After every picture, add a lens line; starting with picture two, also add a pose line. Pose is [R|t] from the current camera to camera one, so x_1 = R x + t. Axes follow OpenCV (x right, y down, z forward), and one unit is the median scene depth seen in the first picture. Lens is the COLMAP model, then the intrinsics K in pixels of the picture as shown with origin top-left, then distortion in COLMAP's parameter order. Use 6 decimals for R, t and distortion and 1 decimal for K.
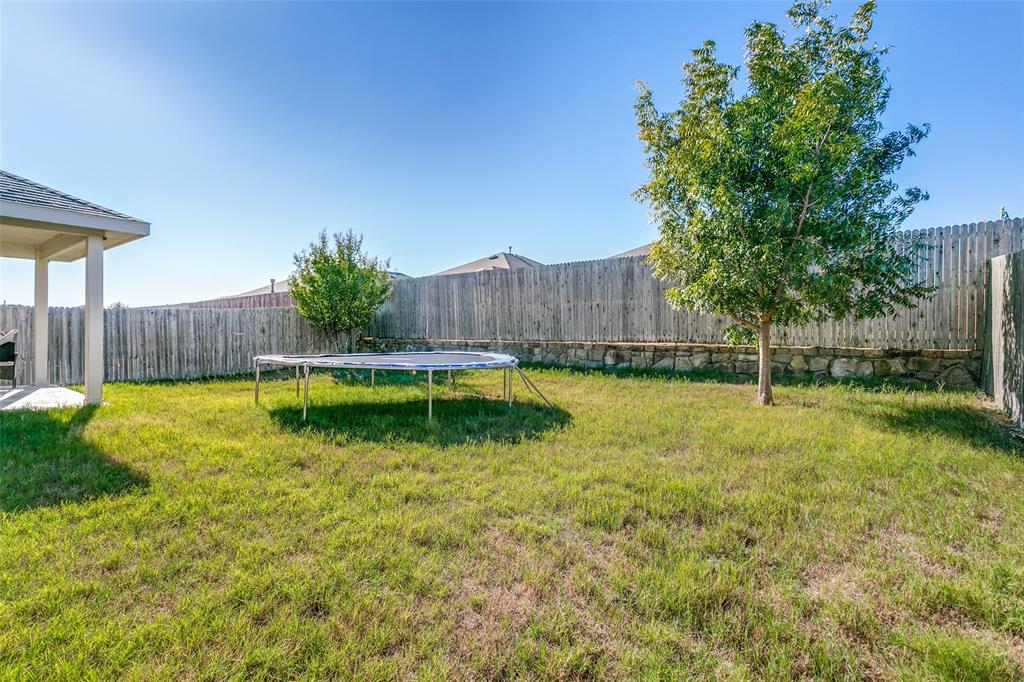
lens RADIAL K [[509.6, 0, 498.6], [0, 509.6, 335.1], [0, 0, 1]] dist [0.001885, 0.000077]
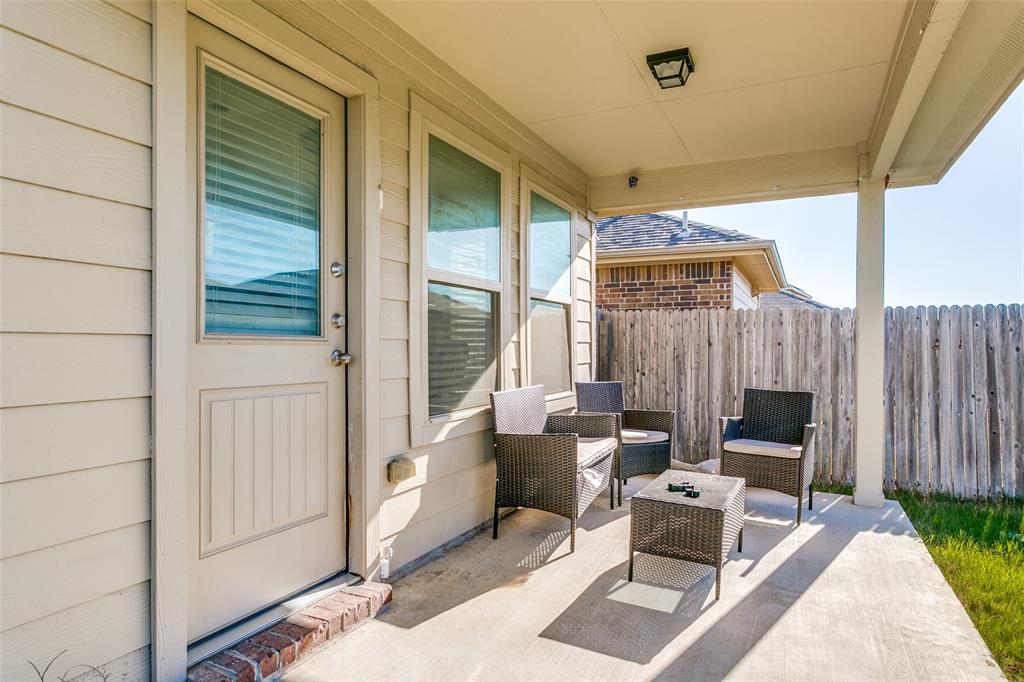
lens RADIAL K [[509.6, 0, 498.6], [0, 509.6, 335.1], [0, 0, 1]] dist [0.001885, 0.000077]
pose [[0.175376, 0.001485, -0.984500, -0.489434], [-0.007090, 0.999975, 0.000245, -0.028333], [0.984476, 0.006937, 0.175382, 0.569227]]
